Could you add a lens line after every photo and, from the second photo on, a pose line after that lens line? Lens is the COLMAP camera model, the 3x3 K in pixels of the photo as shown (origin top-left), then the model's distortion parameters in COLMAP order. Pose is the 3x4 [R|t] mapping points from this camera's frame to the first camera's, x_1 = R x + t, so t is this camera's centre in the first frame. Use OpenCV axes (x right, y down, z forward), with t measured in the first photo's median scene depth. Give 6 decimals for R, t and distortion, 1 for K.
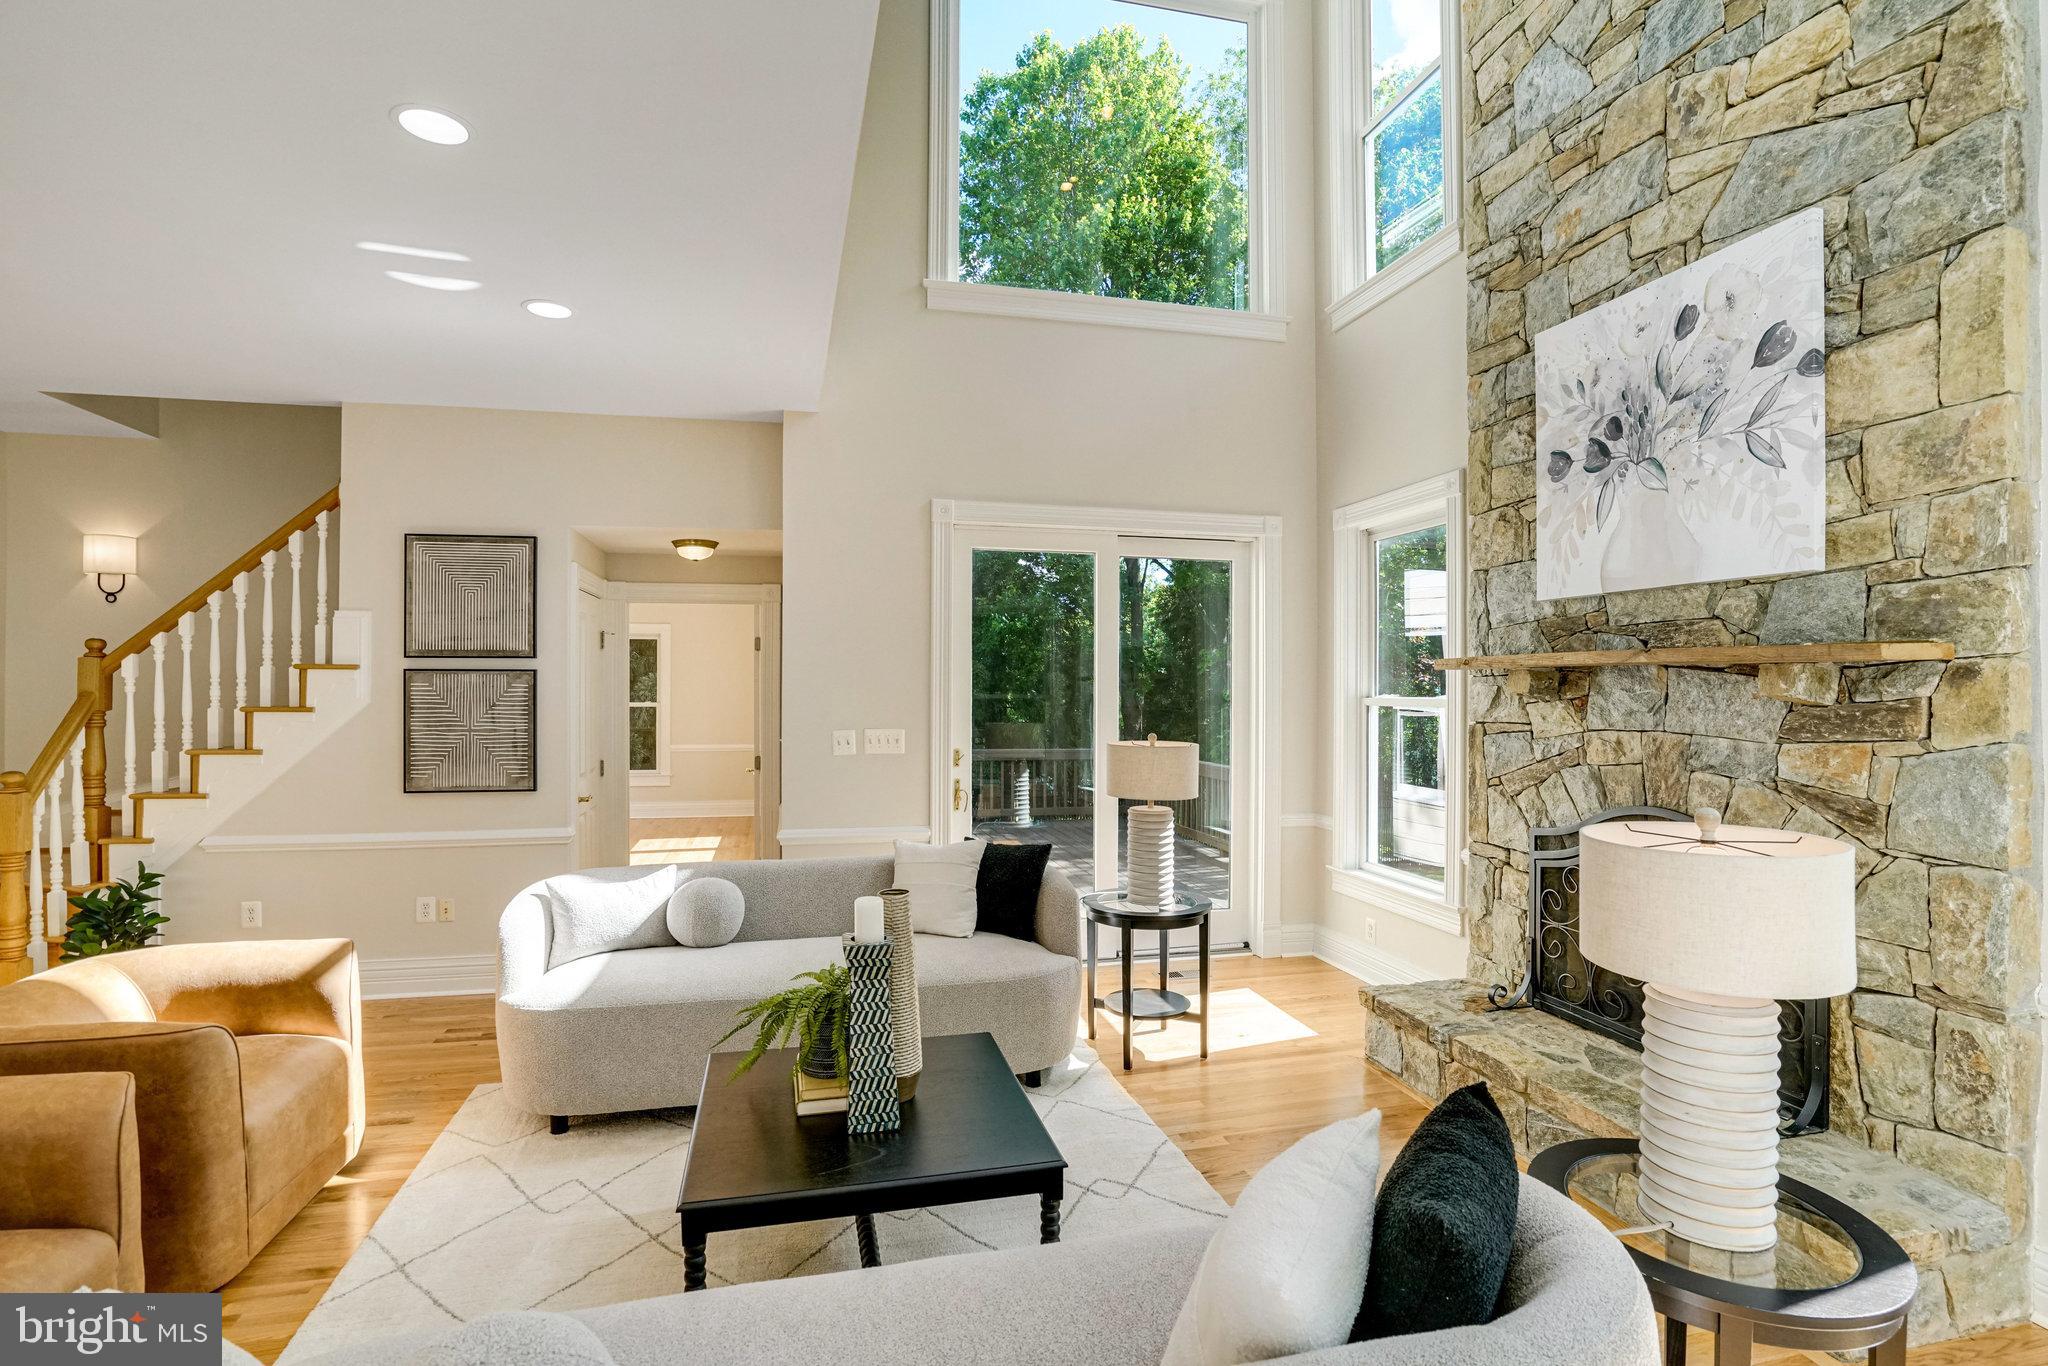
lens RADIAL K [[969.0, 0, 1023.1], [0, 969.0, 686.0], [0, 0, 1]] dist [-0.016918, 0.000944]
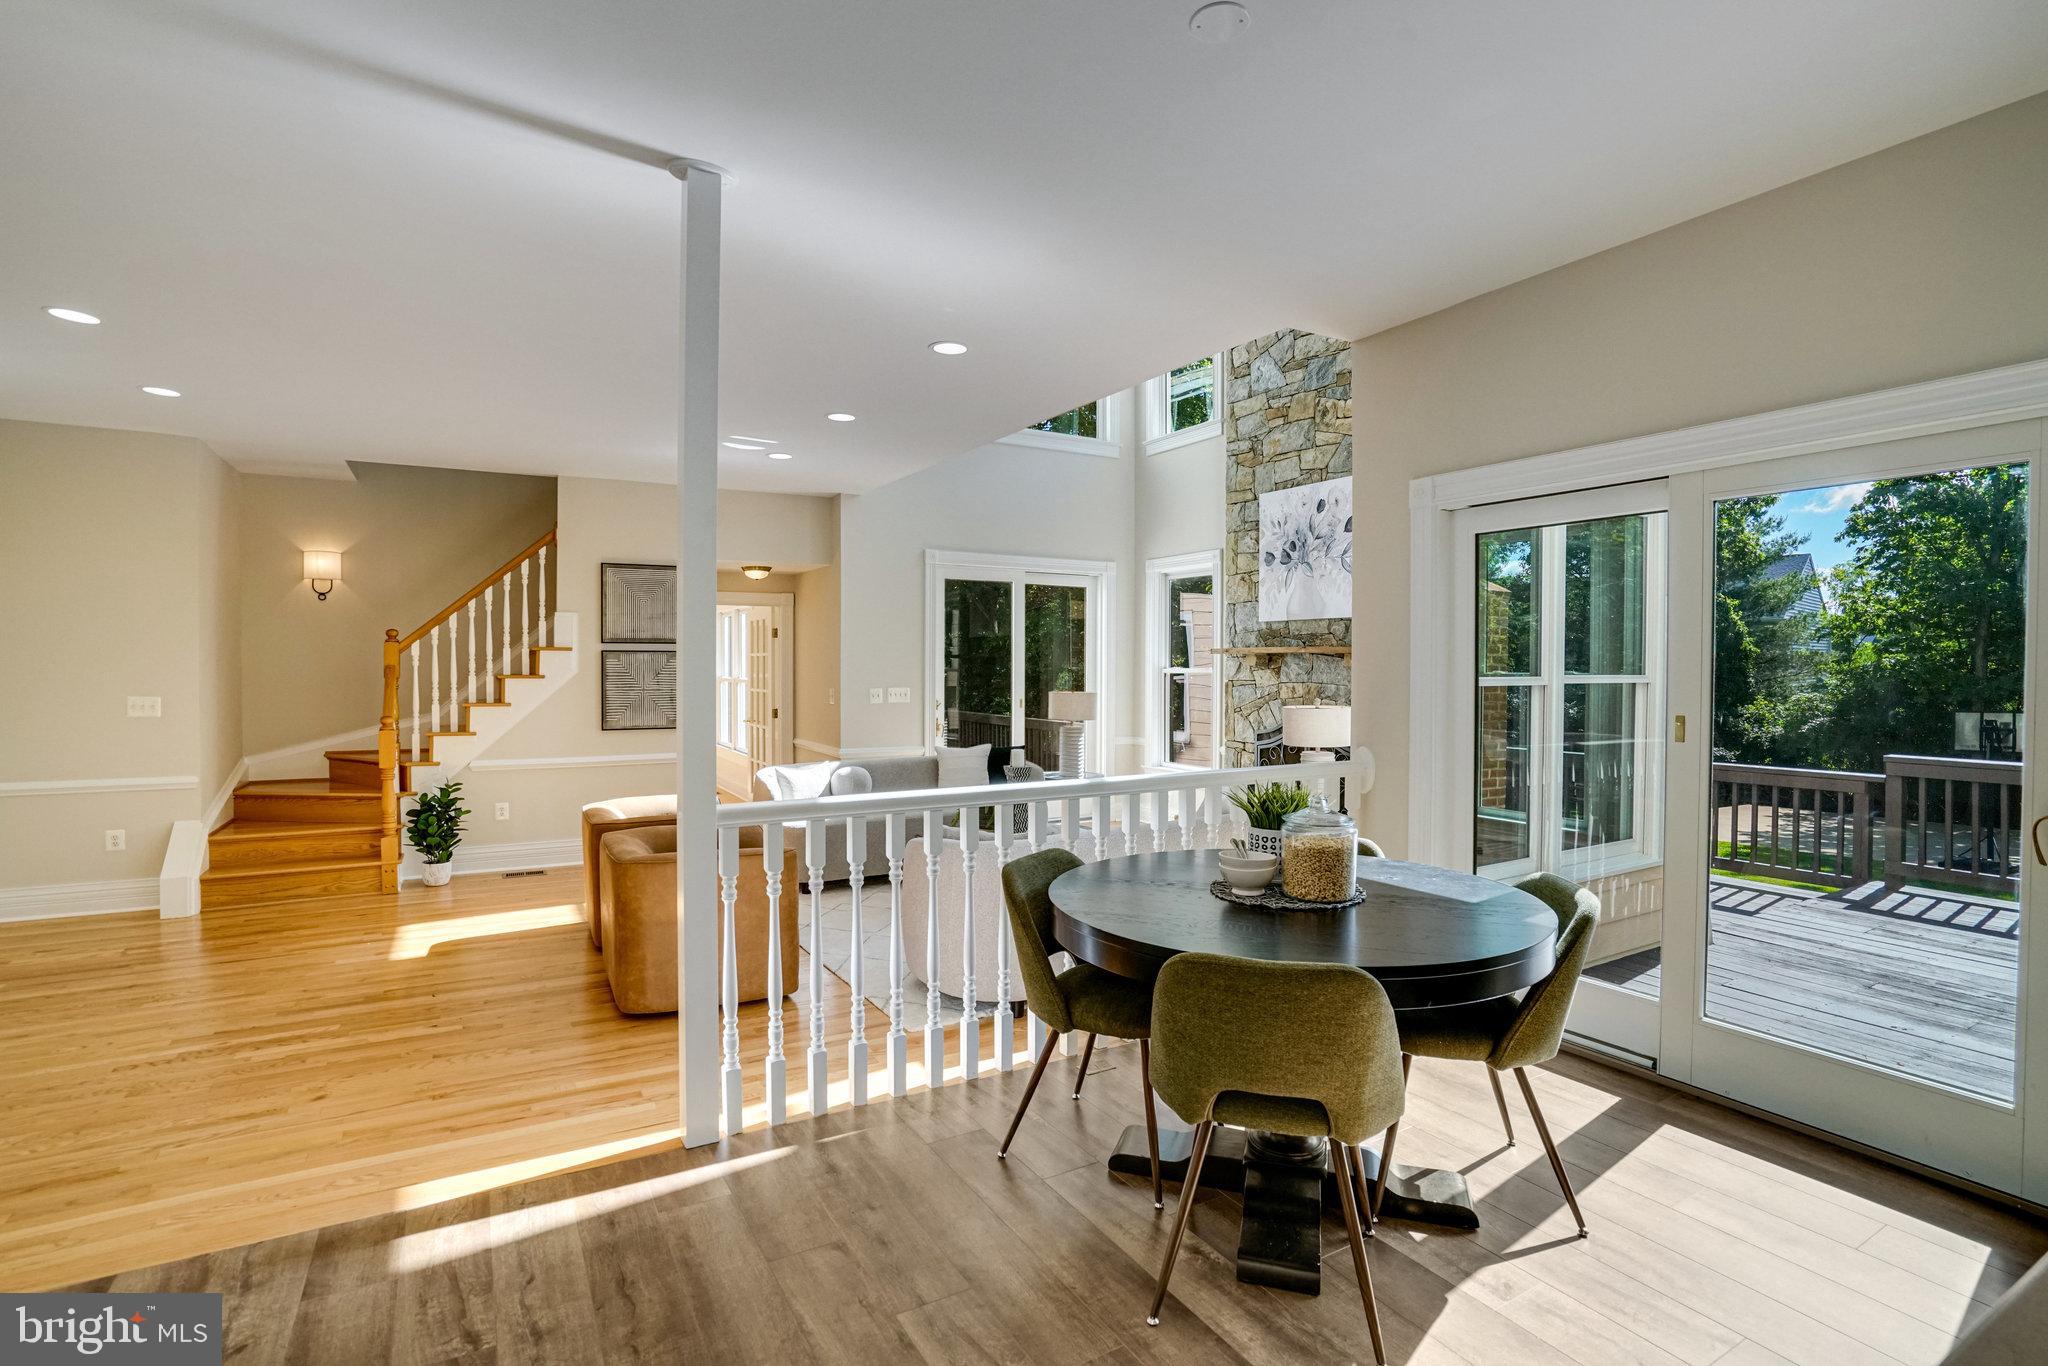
lens RADIAL K [[969.0, 0, 1023.1], [0, 969.0, 686.0], [0, 0, 1]] dist [-0.016918, 0.000944]
pose [[0.960047, -0.005235, 0.279790, -0.523079], [-0.001285, 0.999732, 0.023115, 0.003424], [-0.279836, -0.022551, 0.959783, -0.837688]]
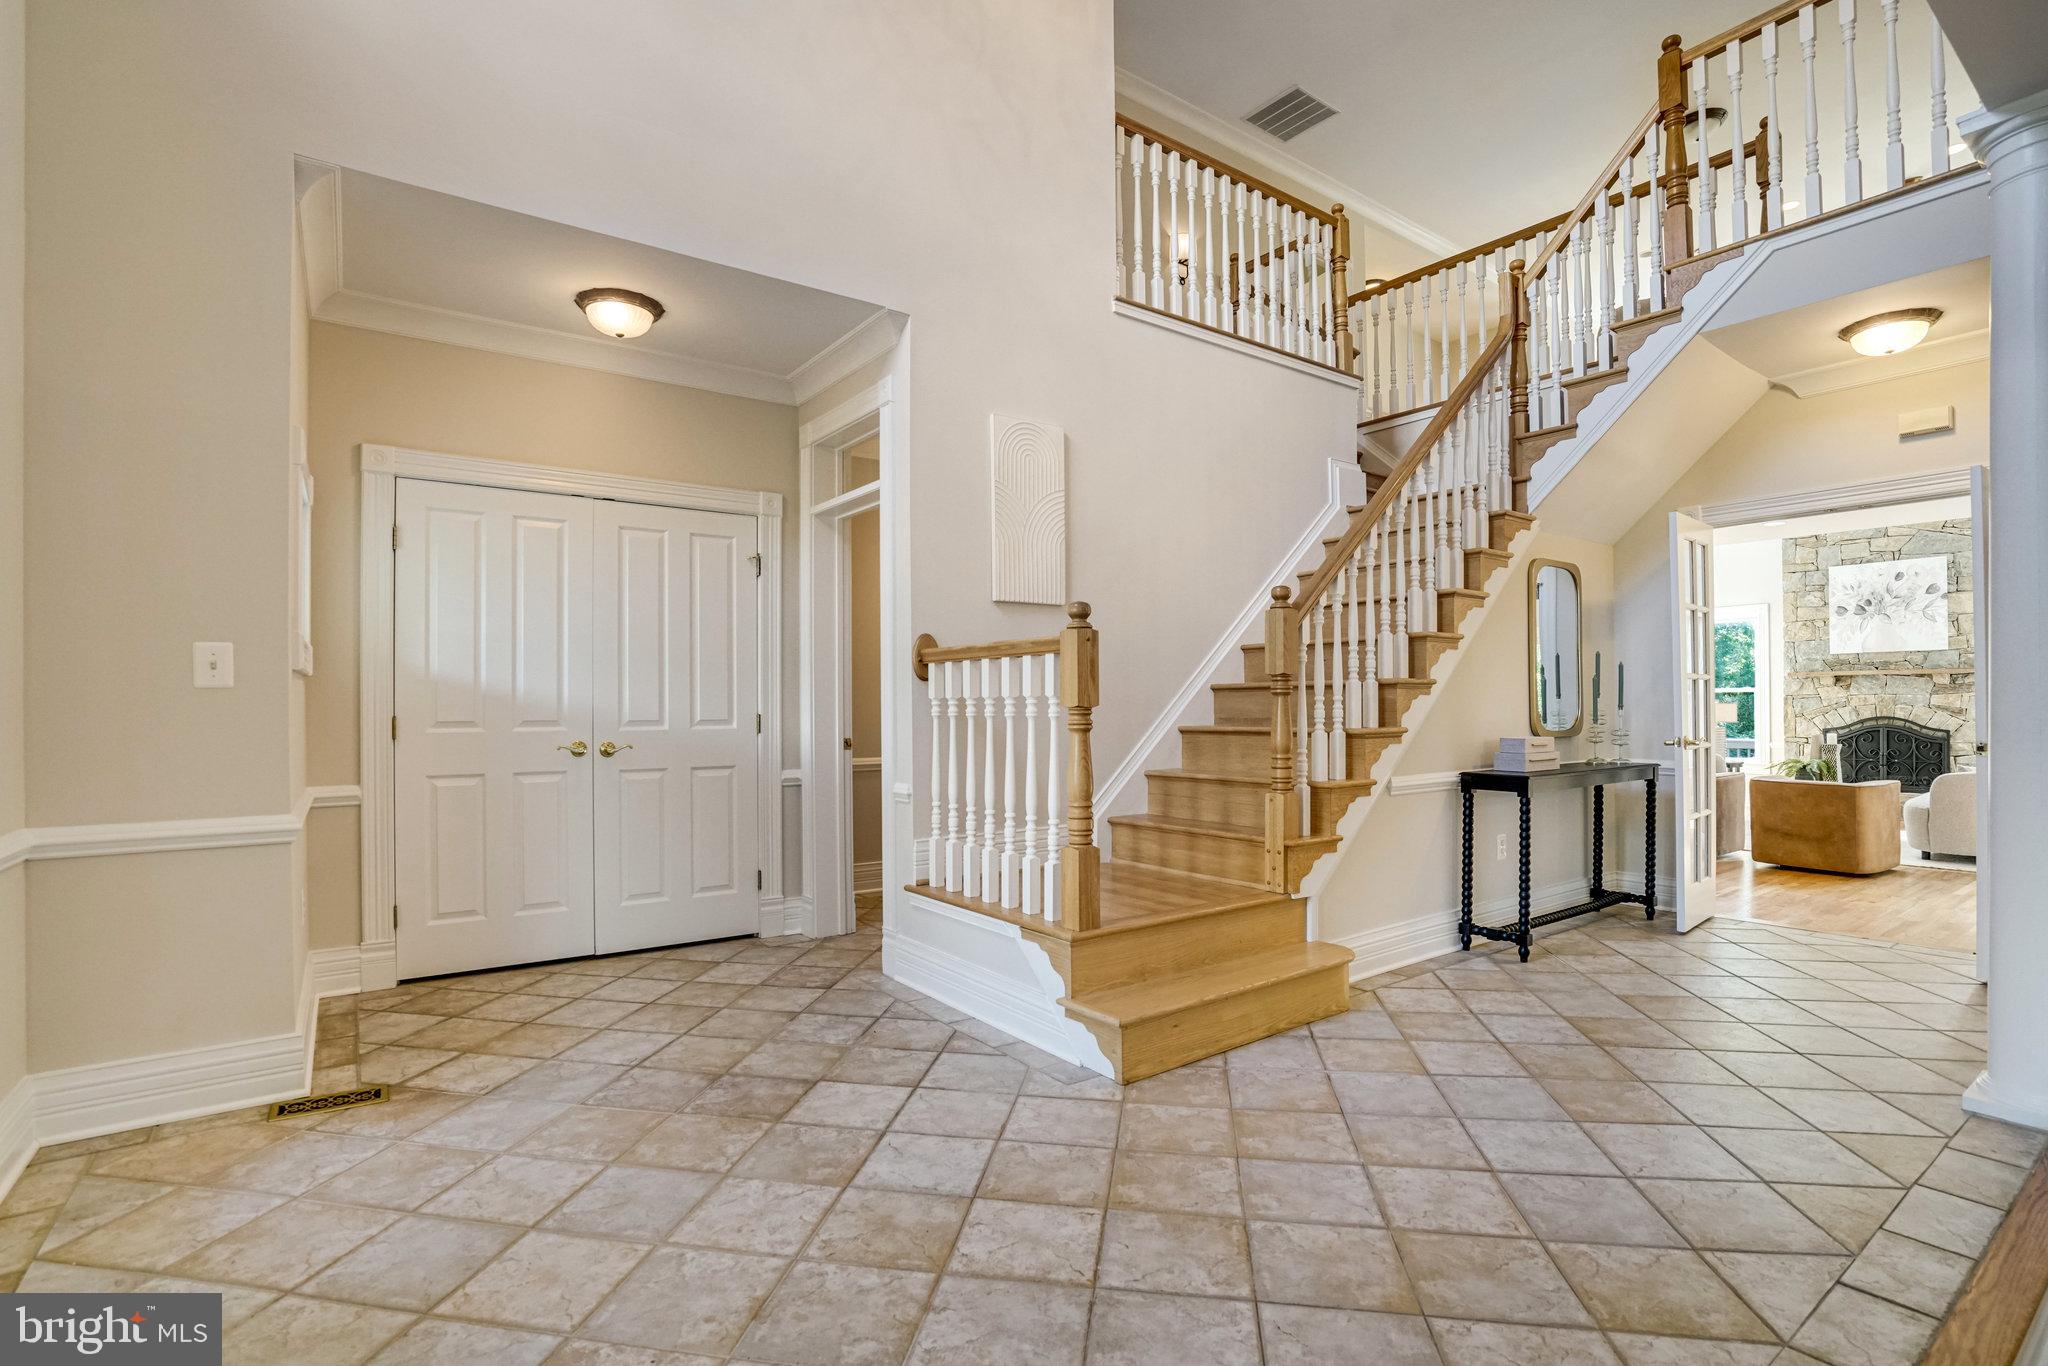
lens RADIAL K [[969.0, 0, 1023.1], [0, 969.0, 686.0], [0, 0, 1]] dist [-0.016918, 0.000944]
pose [[0.921784, -0.008247, 0.387616, -2.859611], [0.014531, 0.999806, -0.013283, 0.016911], [-0.387431, 0.017877, 0.921725, -0.771034]]
